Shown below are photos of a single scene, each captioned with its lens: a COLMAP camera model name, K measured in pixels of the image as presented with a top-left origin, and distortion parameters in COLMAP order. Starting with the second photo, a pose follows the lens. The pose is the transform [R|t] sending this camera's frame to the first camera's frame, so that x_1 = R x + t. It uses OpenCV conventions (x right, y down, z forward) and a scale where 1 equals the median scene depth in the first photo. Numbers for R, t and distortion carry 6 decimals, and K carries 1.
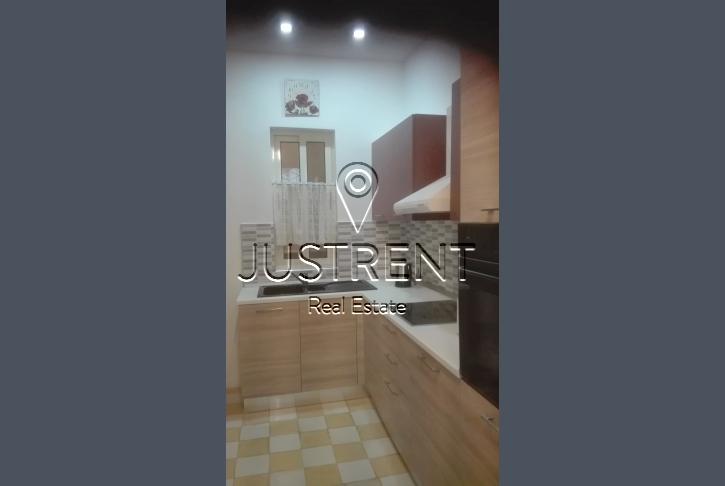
lens RADIAL K [[383.5, 0, 362.5], [0, 383.5, 243.0], [0, 0, 1]] dist [0.001102, 0.000030]
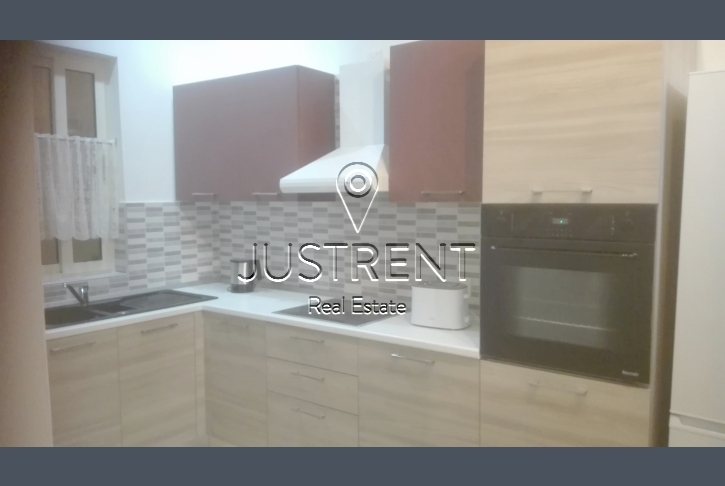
lens RADIAL K [[567.3, 0, 362.5], [0, 567.3, 243.0], [0, 0, 1]] dist [-0.002497, -0.000008]
pose [[0.770263, -0.037665, 0.636613, -0.408438], [0.028048, 0.999289, 0.025186, -0.000243], [-0.637109, -0.001544, 0.770772, 0.017299]]
